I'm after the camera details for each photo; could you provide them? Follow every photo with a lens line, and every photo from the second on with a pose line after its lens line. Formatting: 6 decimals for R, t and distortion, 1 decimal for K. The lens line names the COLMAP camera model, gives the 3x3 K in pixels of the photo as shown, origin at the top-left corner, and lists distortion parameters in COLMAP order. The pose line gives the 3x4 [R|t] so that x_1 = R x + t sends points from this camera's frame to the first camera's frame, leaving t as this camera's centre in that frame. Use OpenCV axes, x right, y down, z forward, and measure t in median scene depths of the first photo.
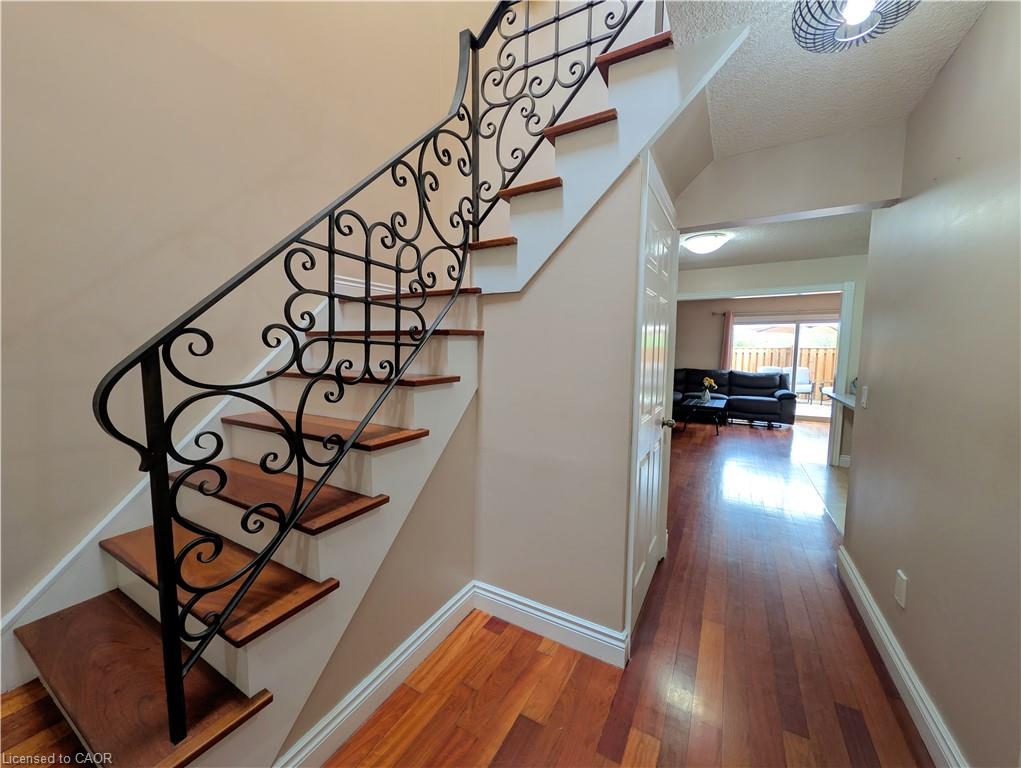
lens RADIAL K [[393.6, 0, 508.5], [0, 393.6, 382.3], [0, 0, 1]] dist [-0.000481, 0.000714]
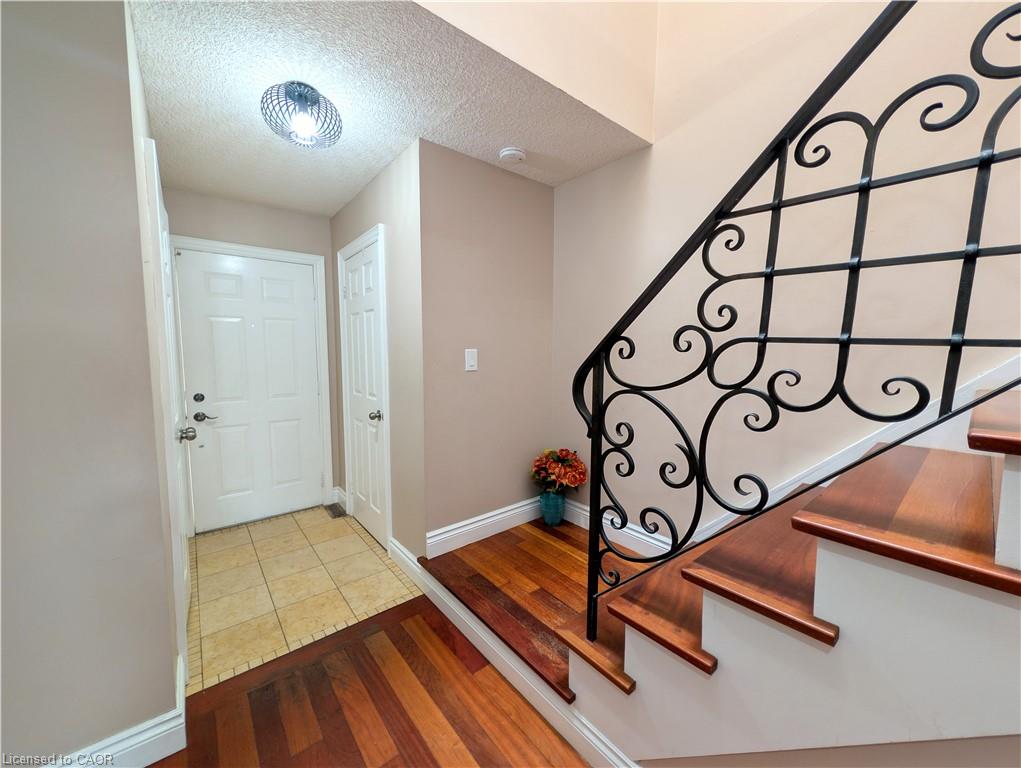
lens RADIAL K [[393.6, 0, 510.2], [0, 393.6, 384.5], [0, 0, 1]] dist [-0.000481, 0.000714]
pose [[-0.355251, 0.069874, -0.932156, 0.299277], [-0.081637, 0.991073, 0.105403, -0.057112], [0.931199, 0.113543, -0.346375, 0.710610]]
